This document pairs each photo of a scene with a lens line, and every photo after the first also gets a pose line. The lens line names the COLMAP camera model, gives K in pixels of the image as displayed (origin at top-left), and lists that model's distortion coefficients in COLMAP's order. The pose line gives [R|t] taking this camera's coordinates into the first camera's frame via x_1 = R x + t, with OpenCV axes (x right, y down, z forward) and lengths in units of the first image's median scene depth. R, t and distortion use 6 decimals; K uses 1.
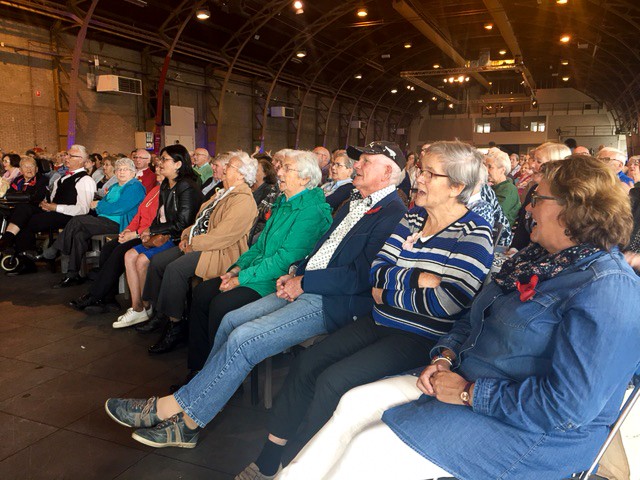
lens RADIAL K [[543.6, 0, 318.1], [0, 543.6, 233.6], [0, 0, 1]] dist [0.078069, -0.088094]
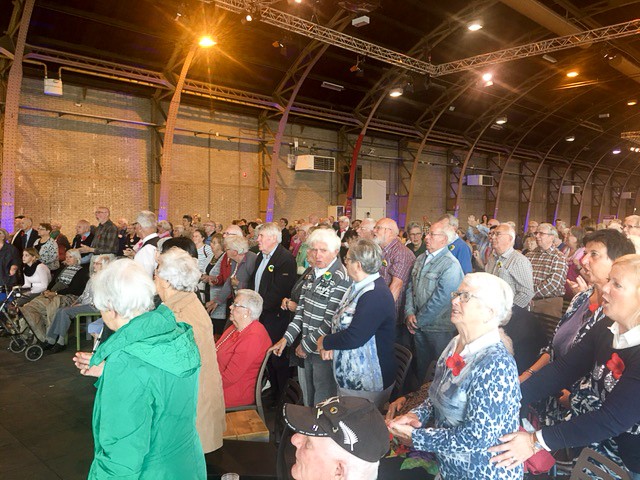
lens RADIAL K [[543.6, 0, 323.5], [0, 543.6, 235.6], [0, 0, 1]] dist [0.078069, -0.088094]
pose [[0.935604, 0.014809, -0.352739, 0.024600], [-0.053136, 0.993646, -0.099222, -0.023784], [0.349029, 0.111576, 0.930446, 0.035142]]
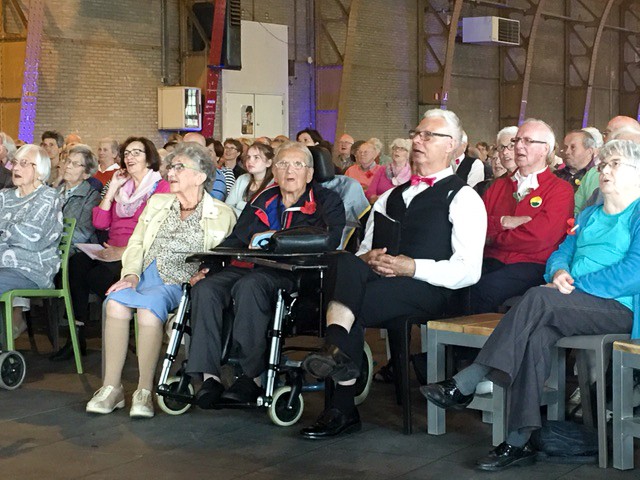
lens RADIAL K [[1421.4, 0, 320.3], [0, 1421.4, 235.3], [0, 0, 1]] dist [0.031695, 0.000000]
pose [[0.992112, -0.002306, -0.125332, -0.082590], [-0.007457, 0.996975, -0.077368, 0.001794], [0.125131, 0.077692, 0.989094, -0.002828]]
